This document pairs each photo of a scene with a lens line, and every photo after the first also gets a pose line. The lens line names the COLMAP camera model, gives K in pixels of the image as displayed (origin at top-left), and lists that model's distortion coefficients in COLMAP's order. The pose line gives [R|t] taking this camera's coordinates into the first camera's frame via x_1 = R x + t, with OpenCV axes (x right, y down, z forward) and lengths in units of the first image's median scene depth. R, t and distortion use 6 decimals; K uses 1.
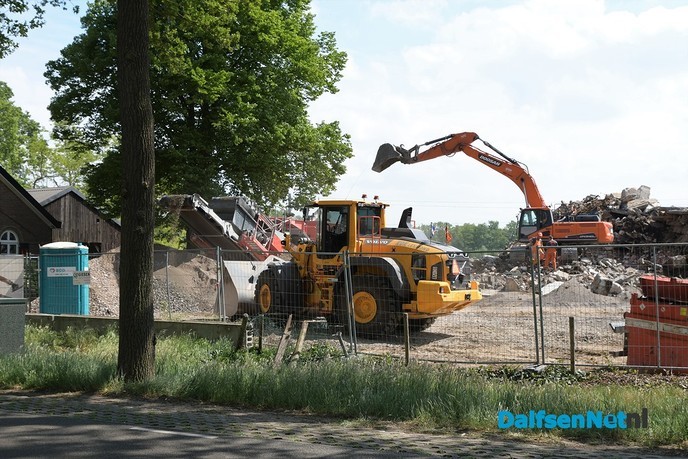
lens RADIAL K [[1104.5, 0, 312.5], [0, 1104.5, 229.7], [0, 0, 1]] dist [-0.016459, 0.107337]
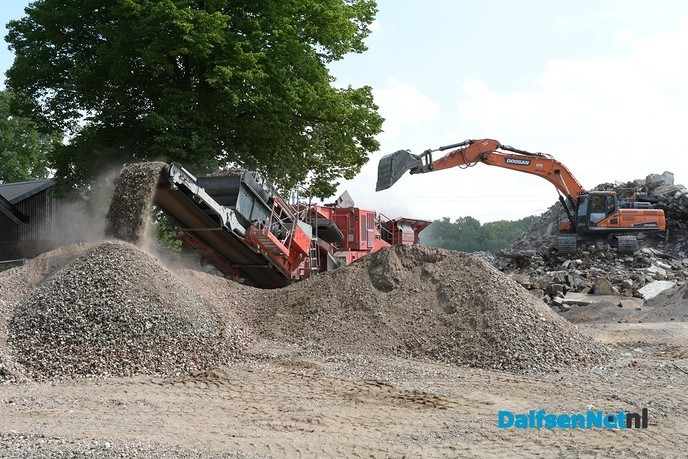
lens RADIAL K [[650.1, 0, 331.0], [0, 650.1, 241.6], [0, 0, 1]] dist [-0.125459, 0.006851]
pose [[0.997910, -0.020050, 0.061423, -0.034388], [0.018858, 0.999623, 0.019933, 0.005778], [-0.061799, -0.018733, 0.997913, 0.529139]]
